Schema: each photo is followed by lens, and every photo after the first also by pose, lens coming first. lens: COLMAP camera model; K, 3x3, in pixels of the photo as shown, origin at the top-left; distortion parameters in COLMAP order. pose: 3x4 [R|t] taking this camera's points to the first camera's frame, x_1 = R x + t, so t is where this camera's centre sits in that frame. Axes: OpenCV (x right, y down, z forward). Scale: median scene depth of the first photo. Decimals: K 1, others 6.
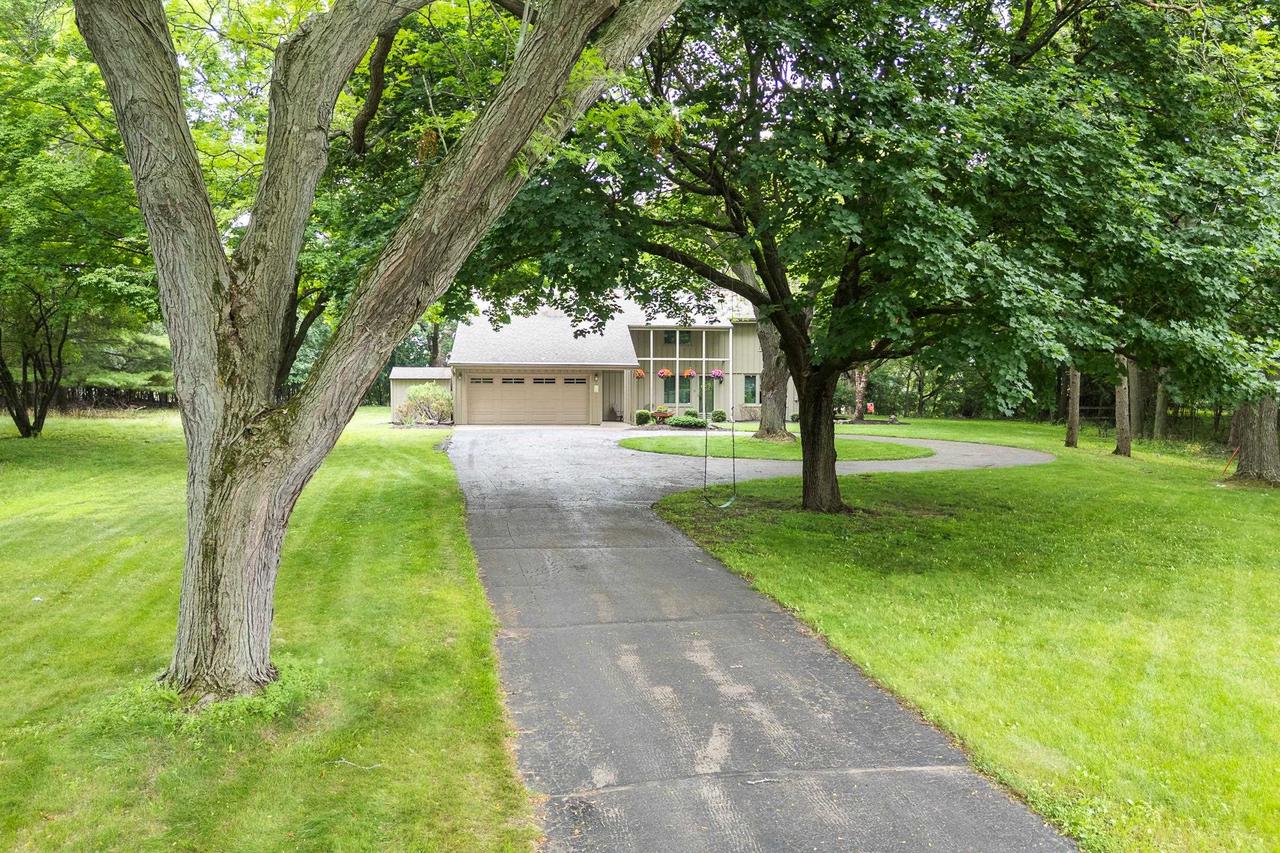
lens RADIAL K [[899.7, 0, 640.0], [0, 899.7, 426.5], [0, 0, 1]] dist [-0.001631, -0.000138]
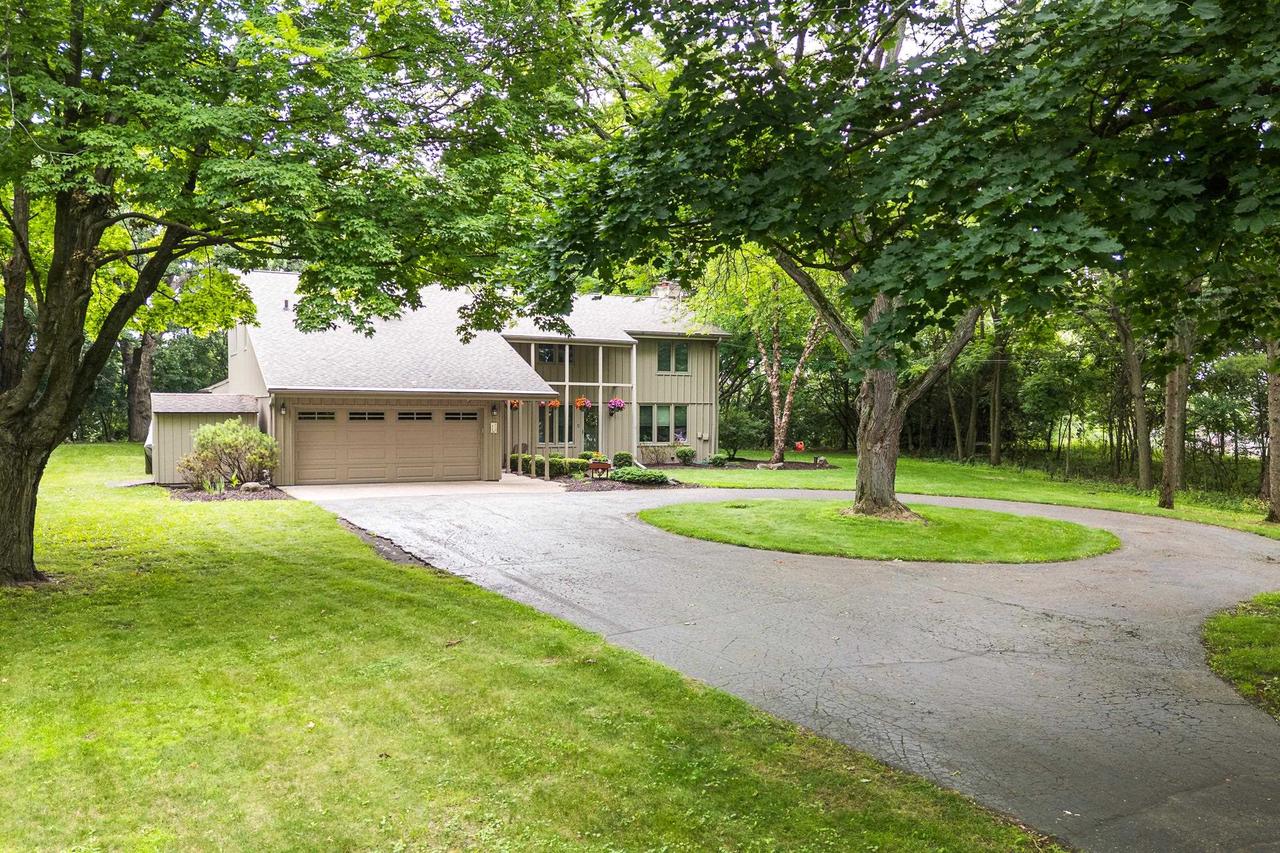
lens RADIAL K [[899.7, 0, 640.0], [0, 899.7, 426.5], [0, 0, 1]] dist [-0.001631, -0.000138]
pose [[0.947277, -0.002768, 0.320404, -0.168455], [0.007472, 0.999882, -0.013450, -0.033602], [-0.320328, 0.015135, 0.947186, 0.316227]]
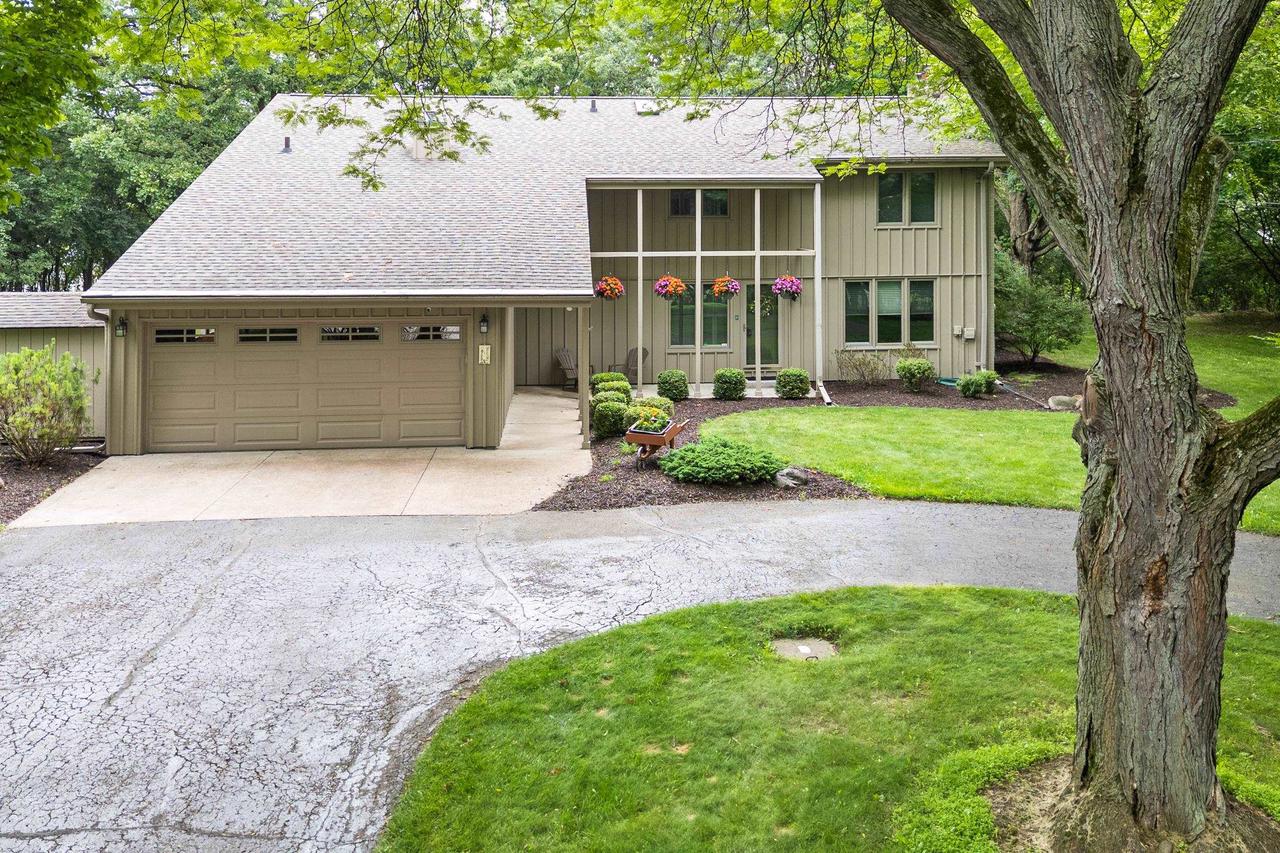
lens RADIAL K [[1043.2, 0, 645.9], [0, 1043.2, 243.1], [0, 0, 1]] dist [0.002243, 0.000484]
pose [[0.999719, -0.008867, -0.021979, 0.032092], [0.008387, 0.999727, -0.021799, -0.081416], [0.022166, 0.021608, 0.999521, 0.565301]]
